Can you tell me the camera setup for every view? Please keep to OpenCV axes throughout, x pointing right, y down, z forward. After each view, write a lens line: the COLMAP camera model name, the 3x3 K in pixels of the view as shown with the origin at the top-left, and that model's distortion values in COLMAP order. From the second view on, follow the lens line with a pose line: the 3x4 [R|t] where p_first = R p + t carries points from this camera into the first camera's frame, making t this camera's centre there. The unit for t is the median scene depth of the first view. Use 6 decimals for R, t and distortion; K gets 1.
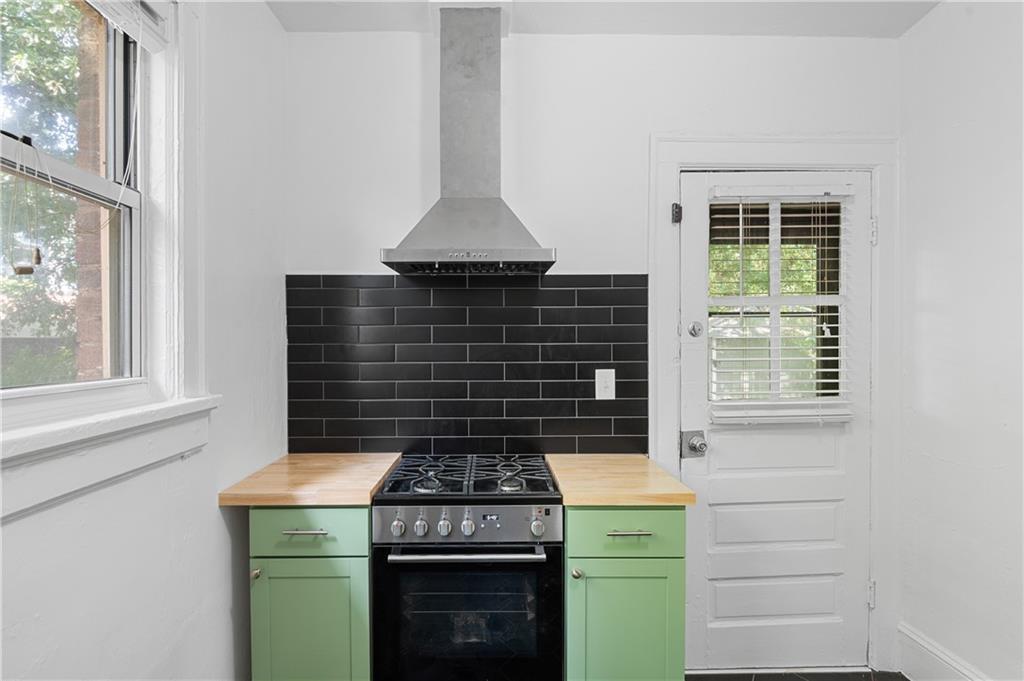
lens RADIAL K [[590.5, 0, 510.5], [0, 590.5, 332.0], [0, 0, 1]] dist [-0.001702, -0.000429]
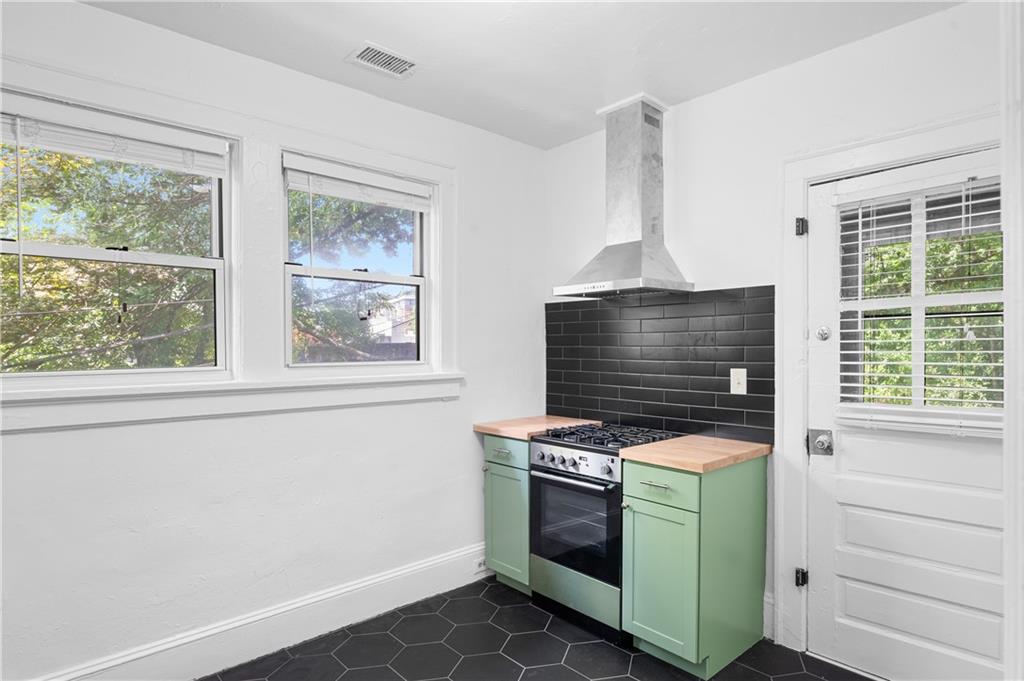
lens RADIAL K [[566.8, 0, 512.8], [0, 566.8, 341.4], [0, 0, 1]] dist [-0.000192, -0.000067]
pose [[0.661112, -0.004581, -0.750273, 0.711472], [0.007373, 0.999973, 0.000391, 0.005059], [0.750251, -0.005790, 0.661128, -0.082495]]
